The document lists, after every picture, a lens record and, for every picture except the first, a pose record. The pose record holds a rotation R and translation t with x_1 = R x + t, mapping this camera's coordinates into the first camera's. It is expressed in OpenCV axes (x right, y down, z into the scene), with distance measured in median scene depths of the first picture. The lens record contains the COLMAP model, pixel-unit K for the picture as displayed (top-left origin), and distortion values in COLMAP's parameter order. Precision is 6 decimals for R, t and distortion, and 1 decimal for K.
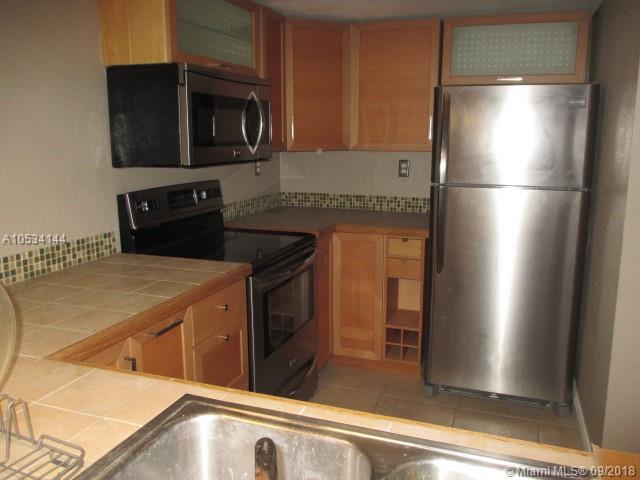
lens RADIAL K [[549.4, 0, 320.0], [0, 549.4, 240.0], [0, 0, 1]] dist [0.010756, 0.007153]
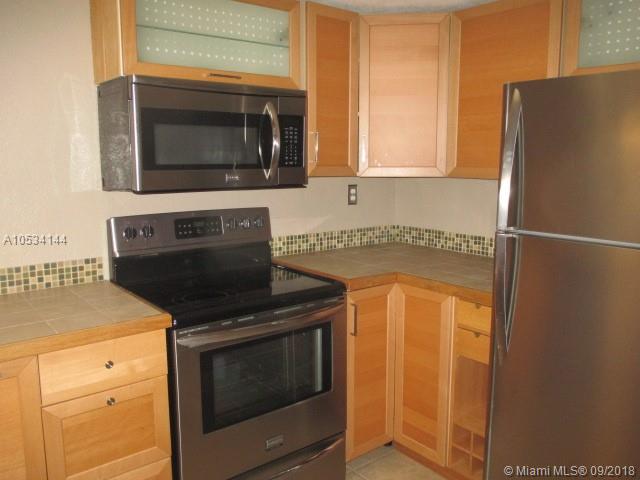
lens RADIAL K [[549.4, 0, 320.0], [0, 549.4, 240.0], [0, 0, 1]] dist [0.010756, 0.007153]
pose [[0.857318, 0.077910, -0.508858, 0.424114], [-0.099074, 0.994973, -0.014582, -0.068213], [0.505164, 0.062916, 0.860727, 0.367956]]
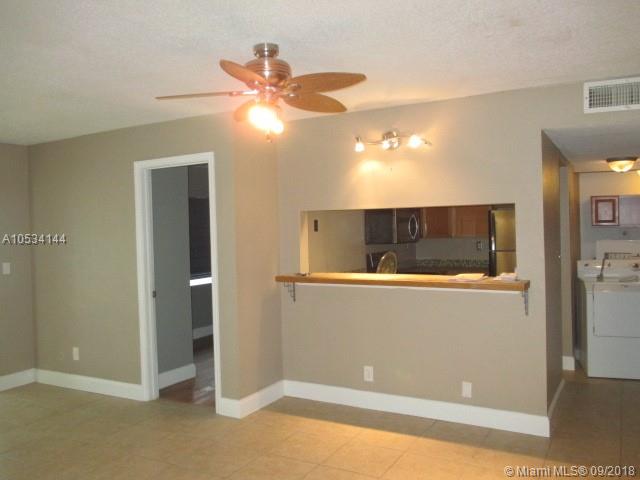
lens RADIAL K [[549.4, 0, 320.0], [0, 549.4, 240.0], [0, 0, 1]] dist [0.010756, 0.007153]
pose [[0.981839, -0.019835, -0.188678, -0.061308], [-0.011451, 0.986511, -0.163294, 0.278143], [0.189372, 0.162488, 0.968368, -1.611201]]
